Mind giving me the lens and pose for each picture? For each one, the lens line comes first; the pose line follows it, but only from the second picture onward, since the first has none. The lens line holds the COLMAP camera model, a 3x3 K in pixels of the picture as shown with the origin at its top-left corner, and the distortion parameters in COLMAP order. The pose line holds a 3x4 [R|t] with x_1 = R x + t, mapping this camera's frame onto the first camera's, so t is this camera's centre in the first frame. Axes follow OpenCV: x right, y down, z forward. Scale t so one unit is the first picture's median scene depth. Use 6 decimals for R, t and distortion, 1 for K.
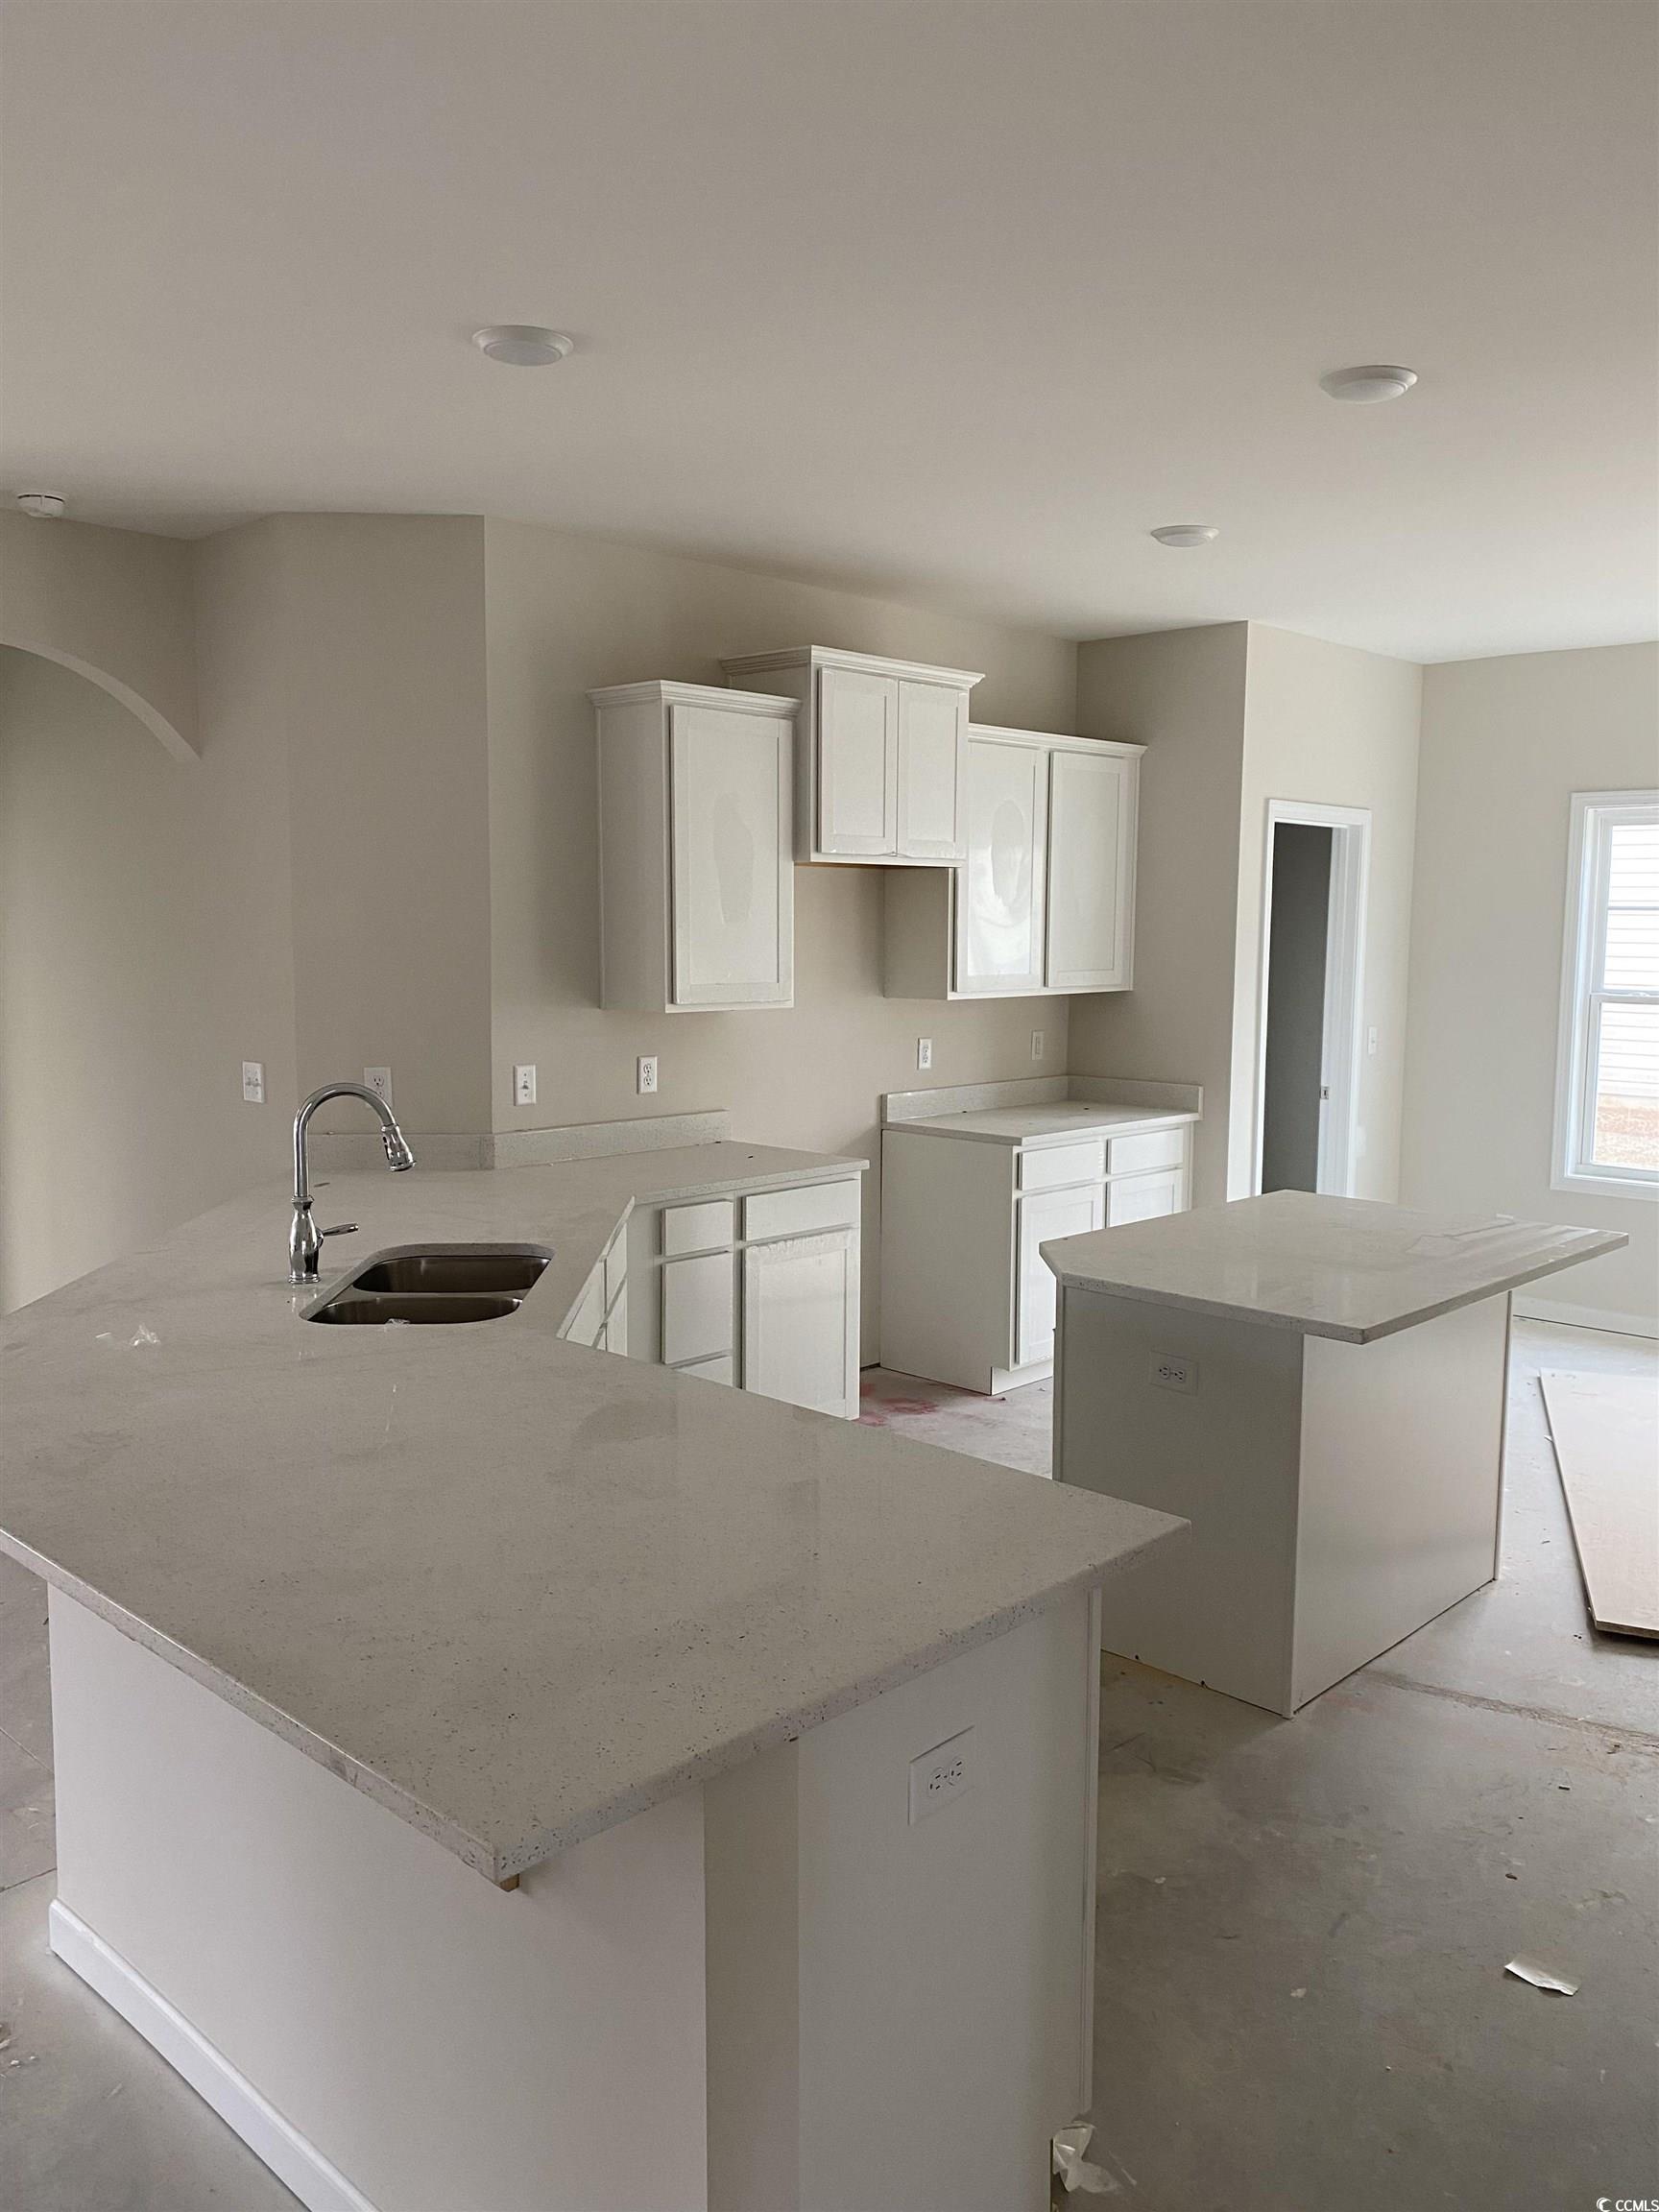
lens RADIAL K [[1680.7, 0, 829.5], [0, 1680.7, 1106.0], [0, 0, 1]] dist [0.090763, -0.124275]
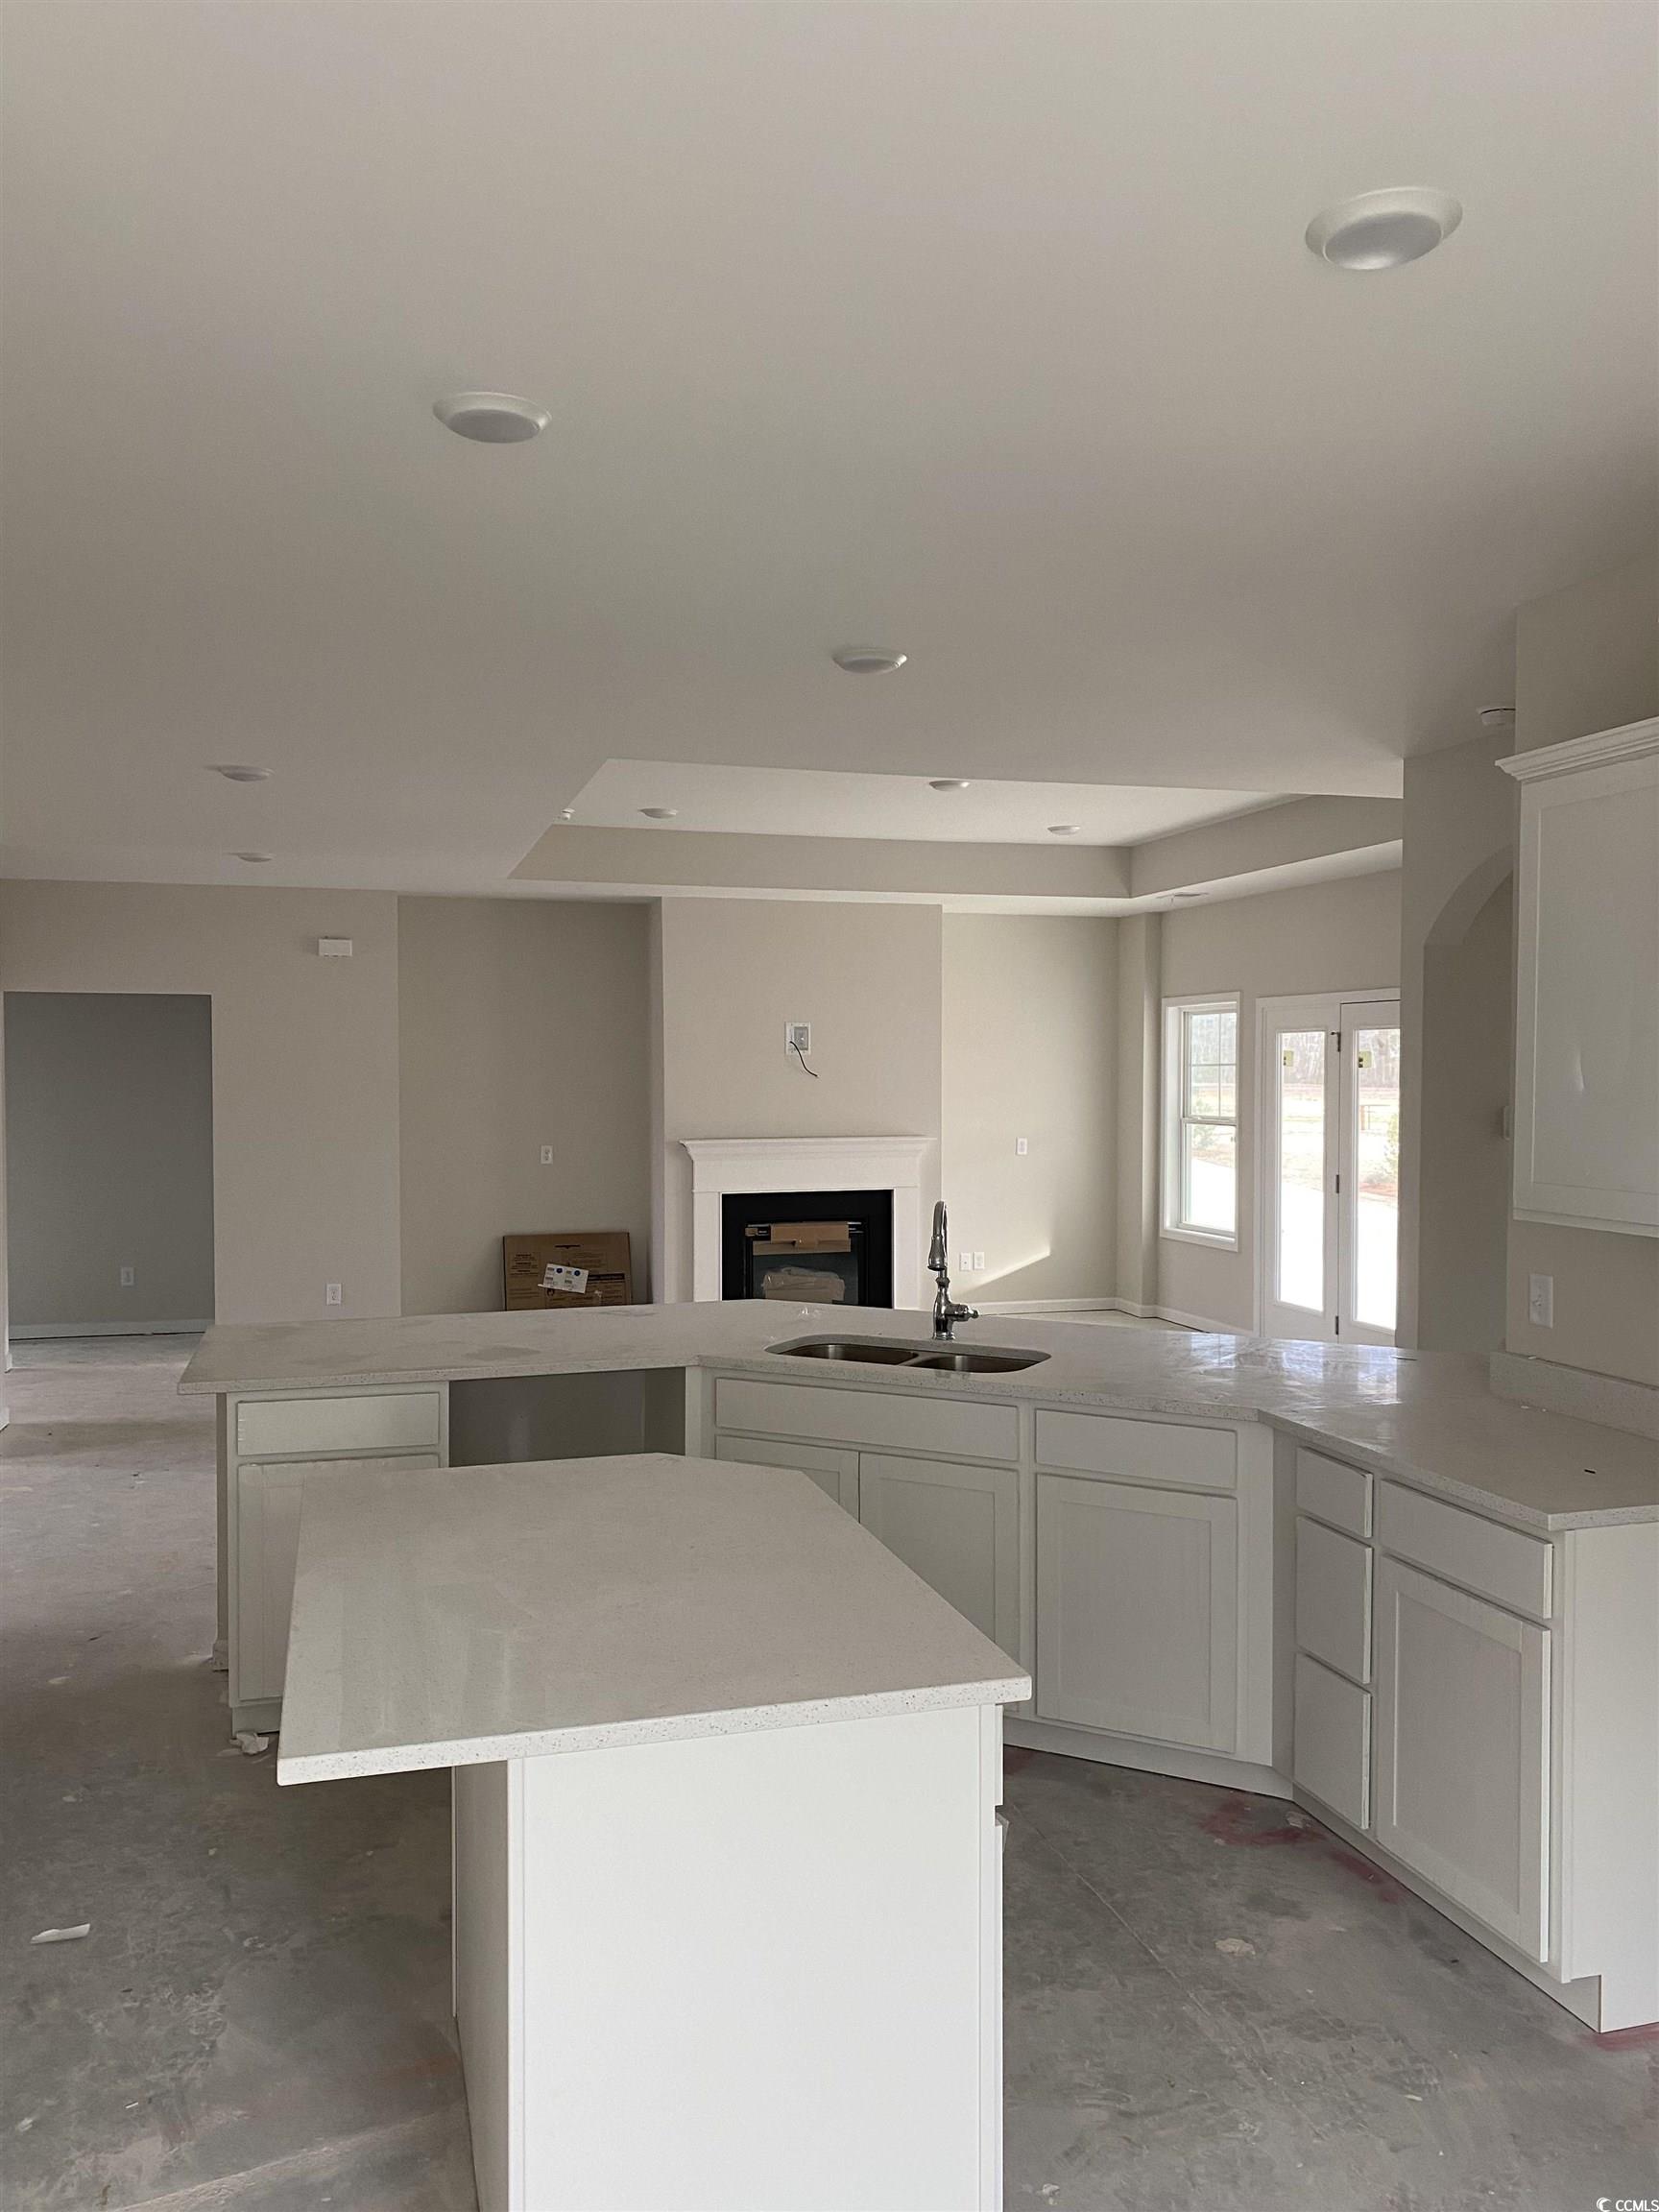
lens RADIAL K [[1680.7, 0, 829.5], [0, 1680.7, 1106.0], [0, 0, 1]] dist [0.090763, -0.124275]
pose [[-0.502075, 0.010989, -0.864754, 1.016543], [-0.102902, 0.992057, 0.072352, -0.192340], [0.858681, 0.125311, -0.496956, 1.711438]]
